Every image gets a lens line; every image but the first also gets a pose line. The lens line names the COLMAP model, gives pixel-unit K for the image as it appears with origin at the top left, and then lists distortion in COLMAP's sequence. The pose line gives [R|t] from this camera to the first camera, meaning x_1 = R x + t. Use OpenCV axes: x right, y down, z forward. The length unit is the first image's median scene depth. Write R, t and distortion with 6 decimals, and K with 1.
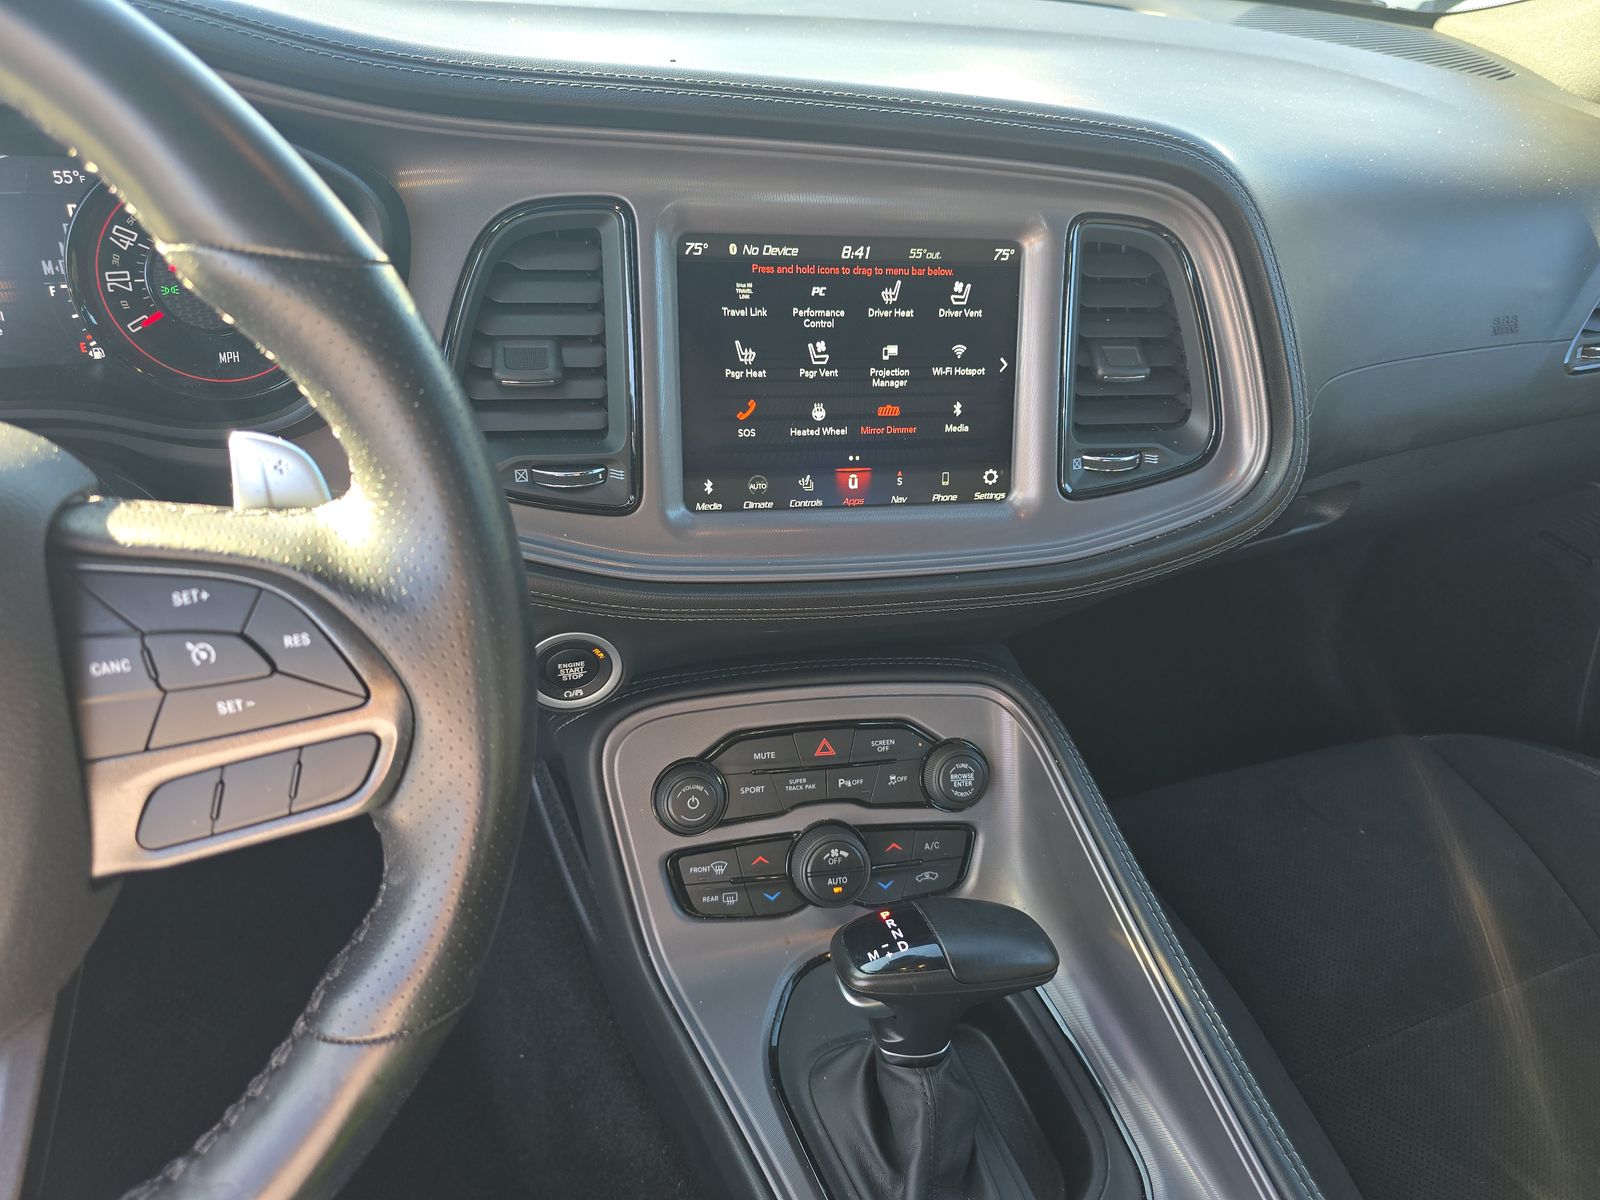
lens RADIAL K [[1073.9, 0, 798.1], [0, 1073.9, 585.7], [0, 0, 1]] dist [0.001648, -0.019062]
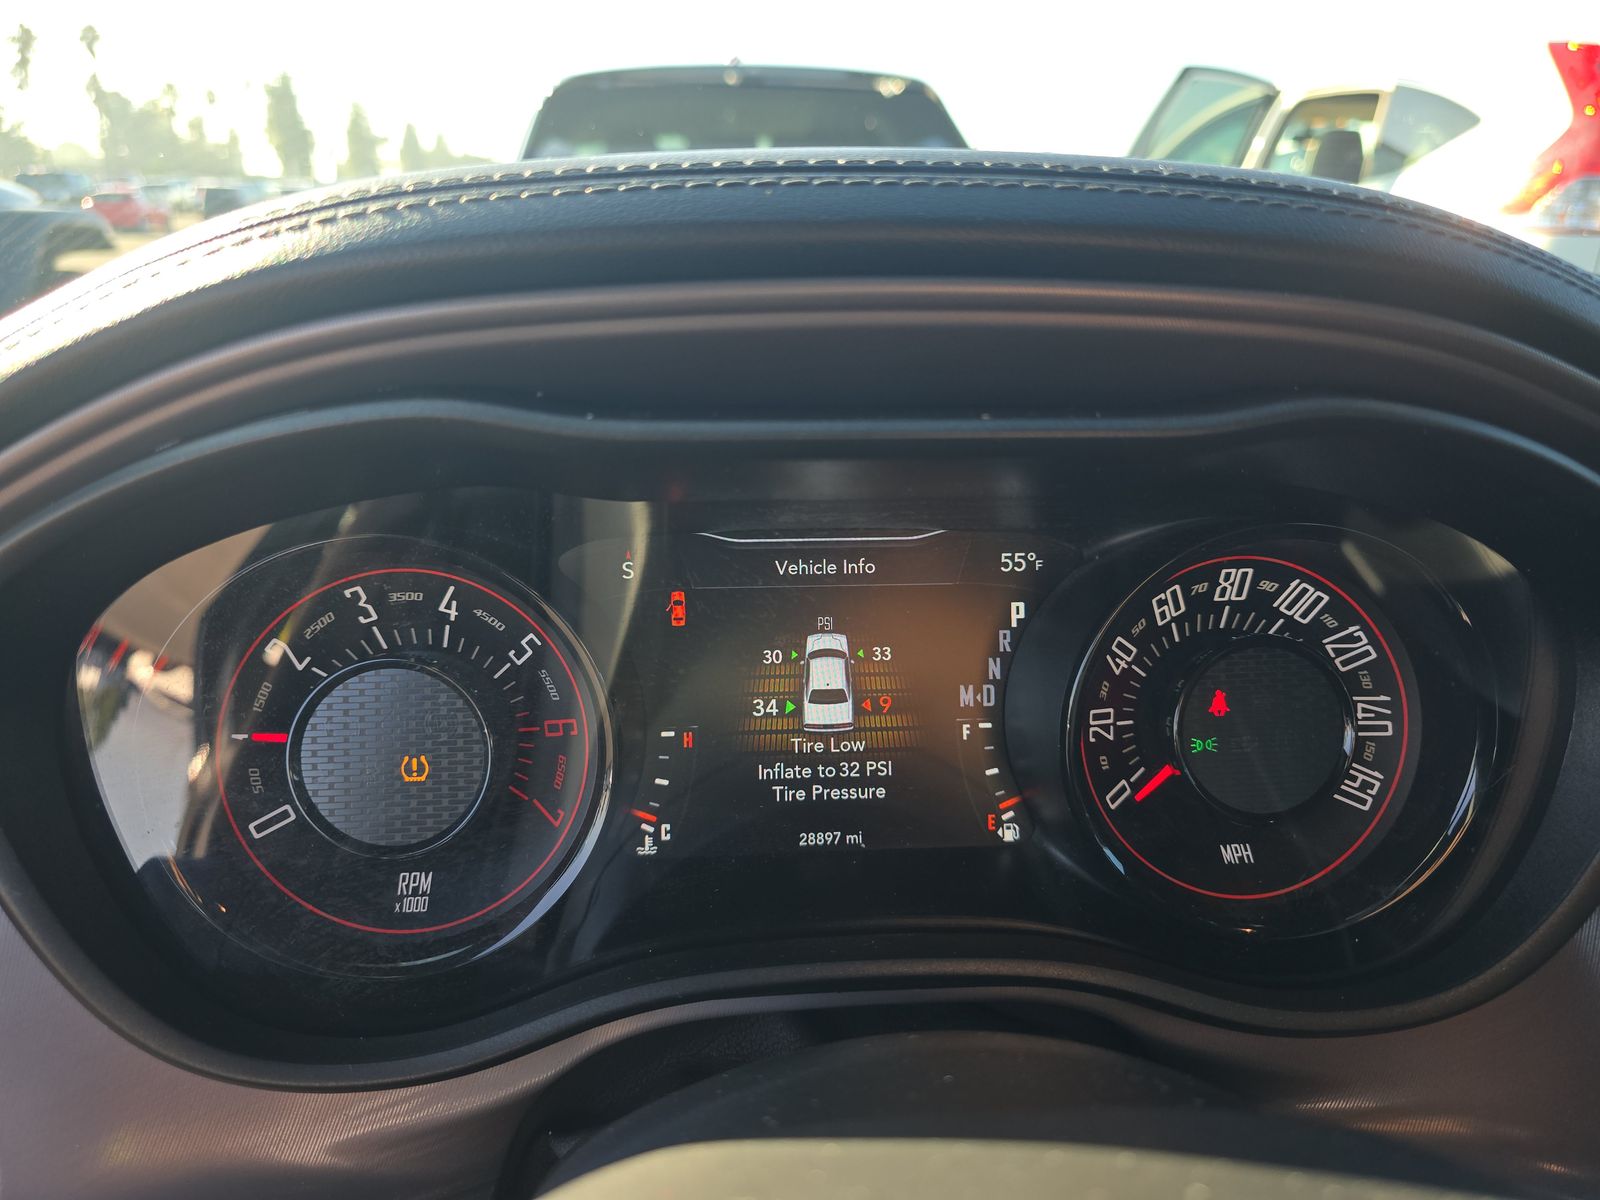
lens RADIAL K [[1073.9, 0, 796.1], [0, 1073.9, 593.3], [0, 0, 1]] dist [0.001648, -0.019062]
pose [[0.958374, 0.004254, -0.285482, -0.613277], [-0.099255, 0.942489, -0.319158, -0.141131], [0.267707, 0.334209, 0.903680, 0.375275]]
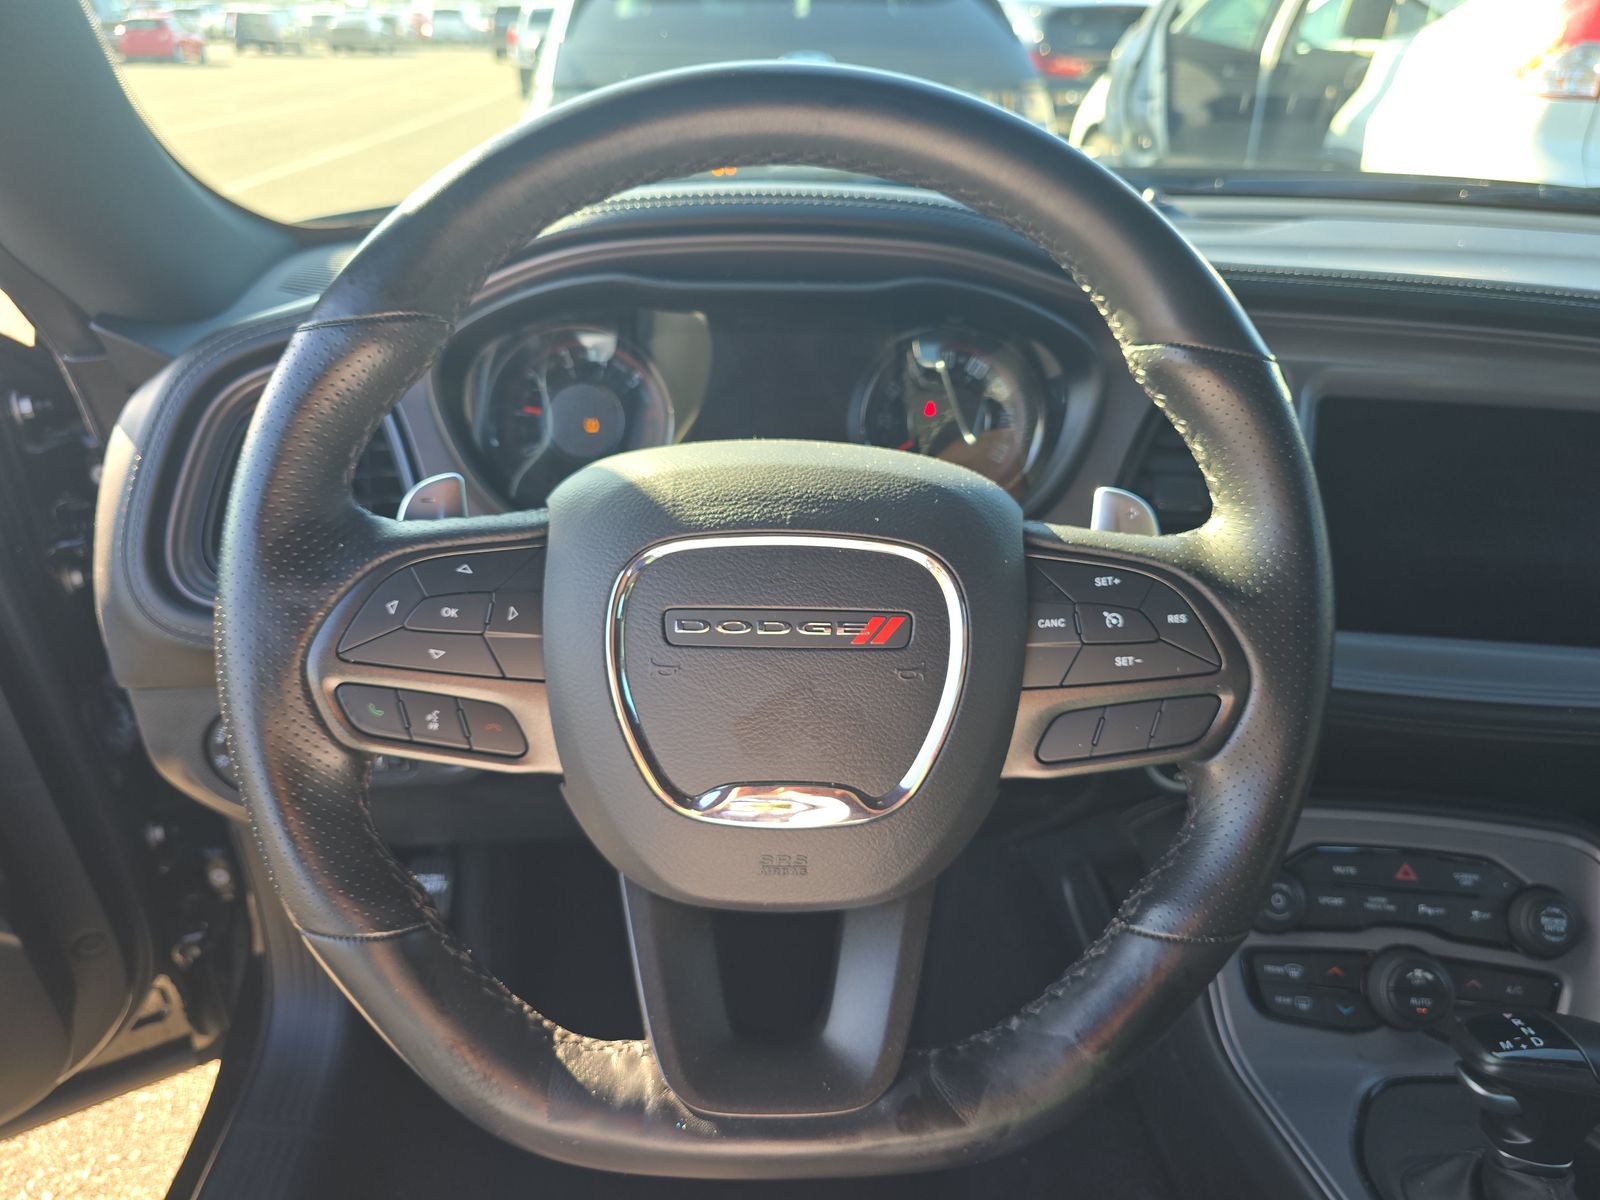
lens RADIAL K [[1073.9, 0, 806.7], [0, 1073.9, 610.4], [0, 0, 1]] dist [0.001648, -0.019062]
pose [[0.948706, 0.068446, -0.308661, -0.282917], [-0.126671, 0.976789, -0.172735, 0.195997], [0.289673, 0.202973, 0.935356, -0.254910]]
